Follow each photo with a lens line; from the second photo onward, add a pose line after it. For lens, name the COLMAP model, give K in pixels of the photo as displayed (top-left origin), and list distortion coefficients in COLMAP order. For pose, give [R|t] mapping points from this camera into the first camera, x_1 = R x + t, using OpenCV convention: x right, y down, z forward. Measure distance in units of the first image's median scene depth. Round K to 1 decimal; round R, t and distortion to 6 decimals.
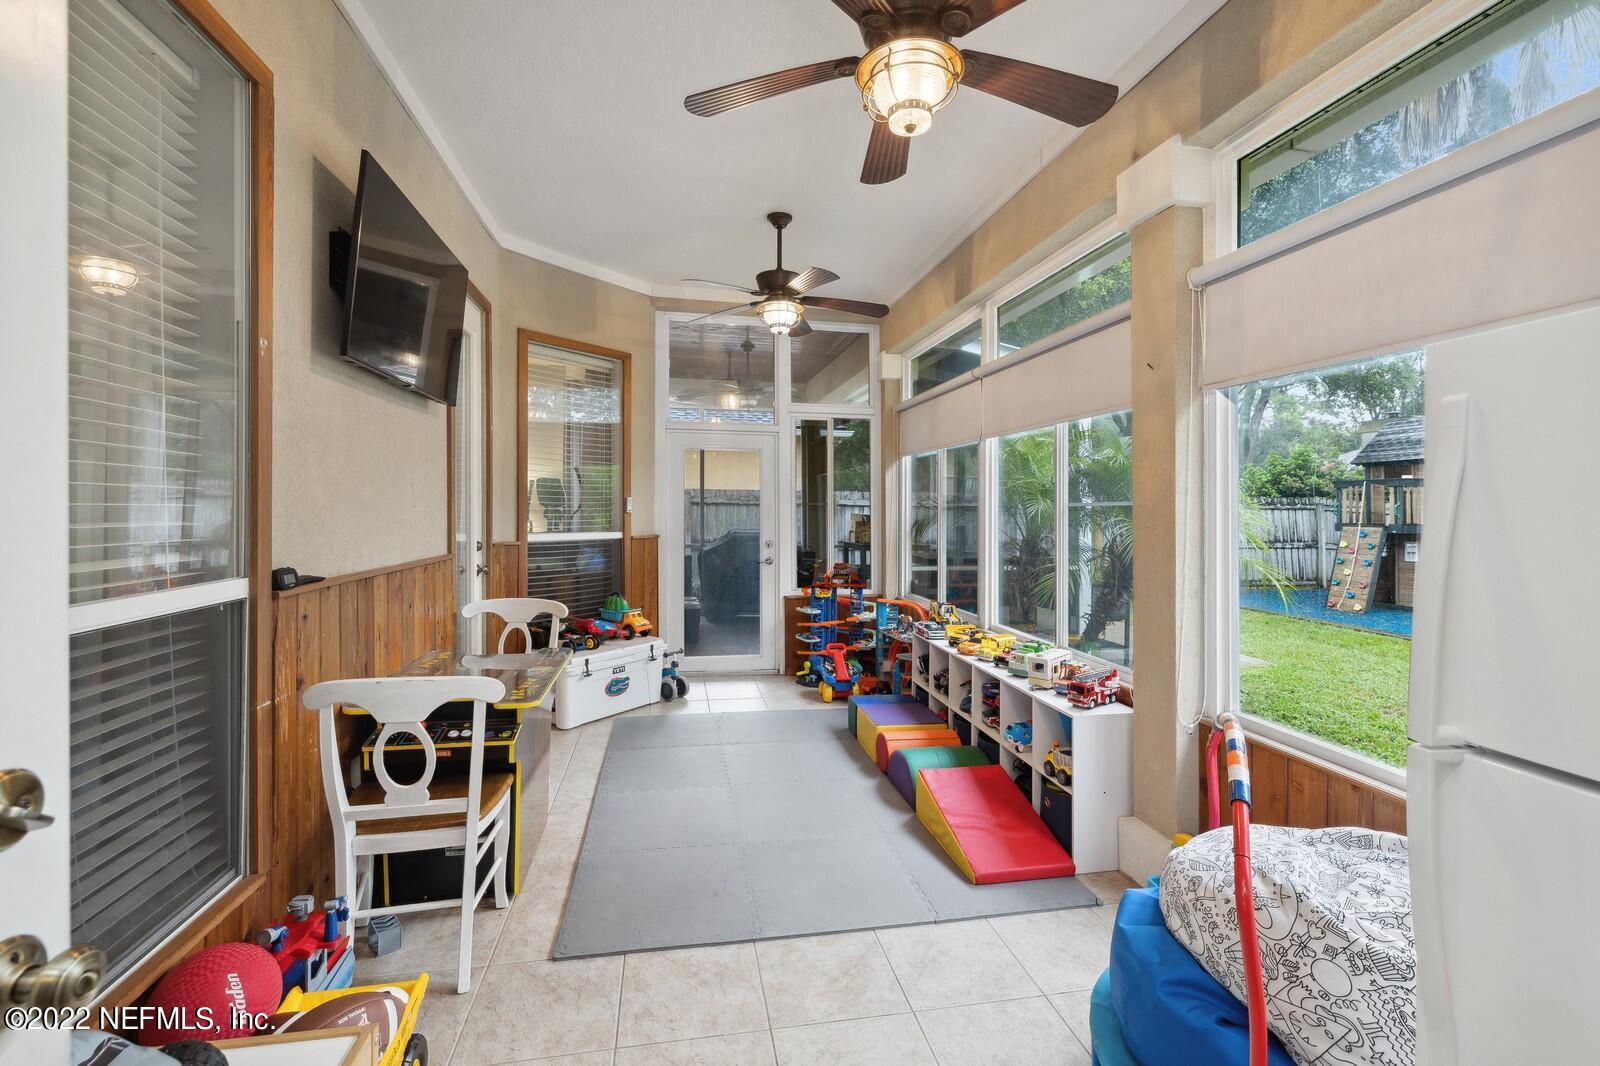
lens RADIAL K [[688.6, 0, 802.5], [0, 688.6, 507.3], [0, 0, 1]] dist [-0.002201, -0.000194]
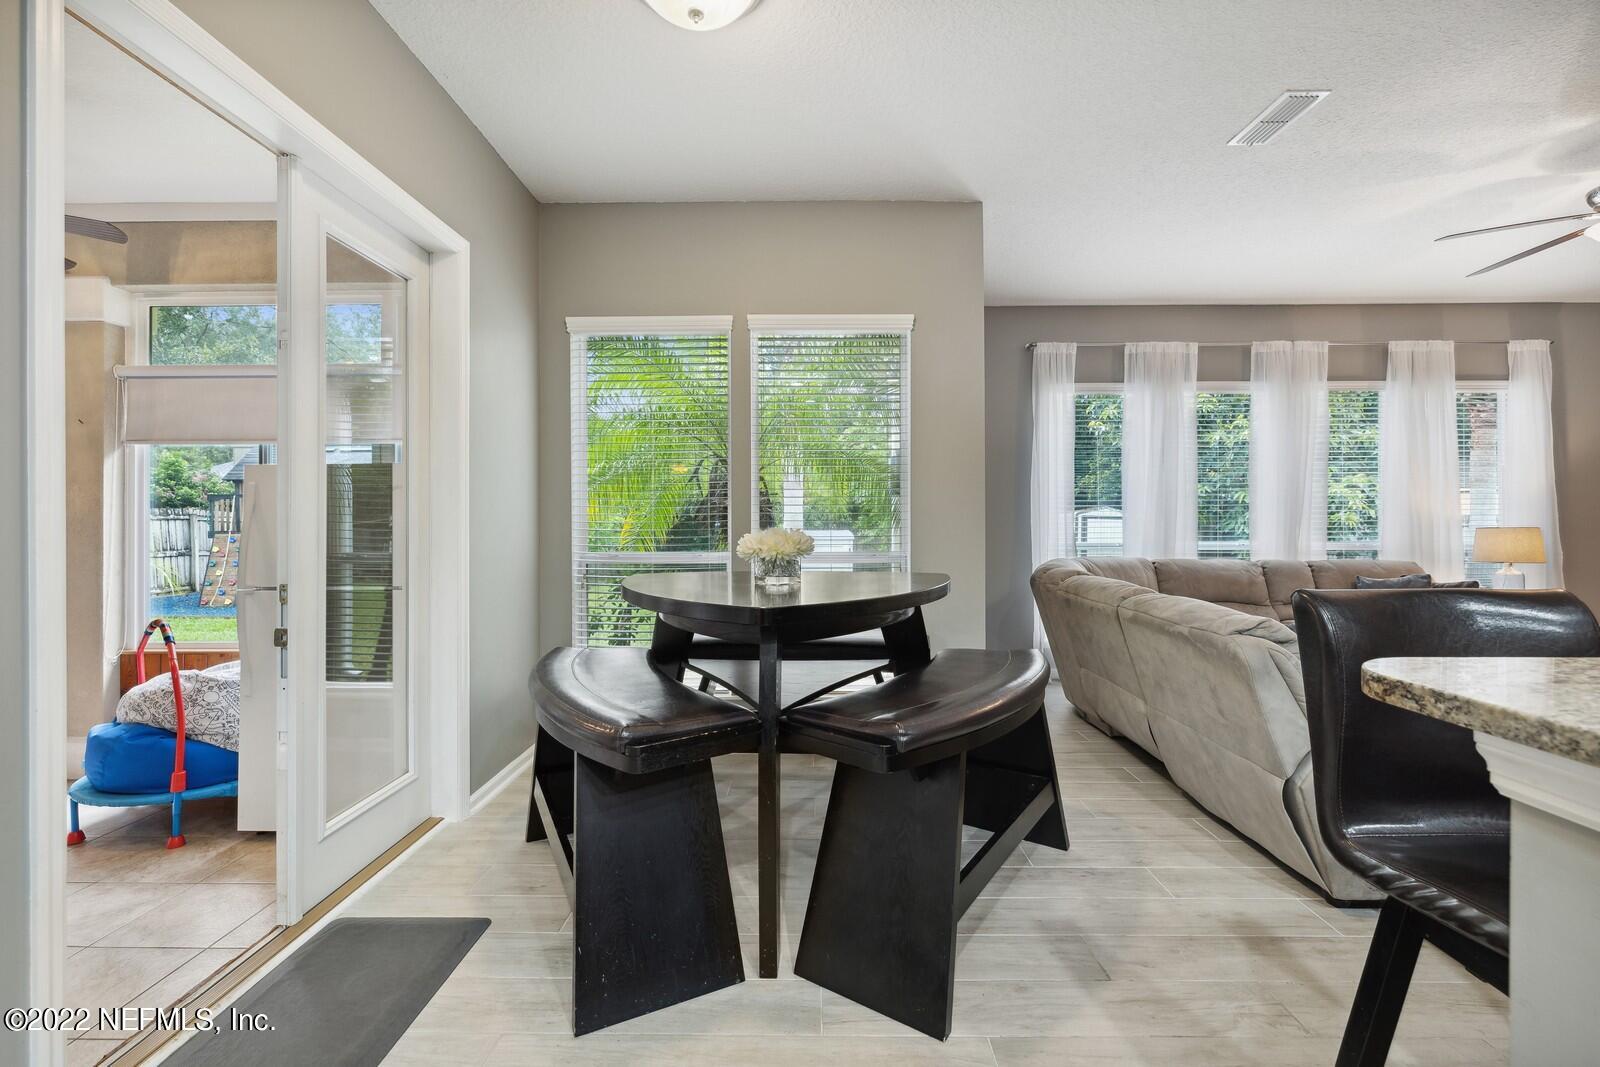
lens RADIAL K [[688.6, 0, 802.5], [0, 688.6, 507.8], [0, 0, 1]] dist [-0.002201, -0.000194]
pose [[0.196381, 0.008207, 0.980493, -0.152219], [0.005372, 0.999941, -0.009446, 0.000290], [-0.980513, 0.007122, 0.196325, -0.193427]]
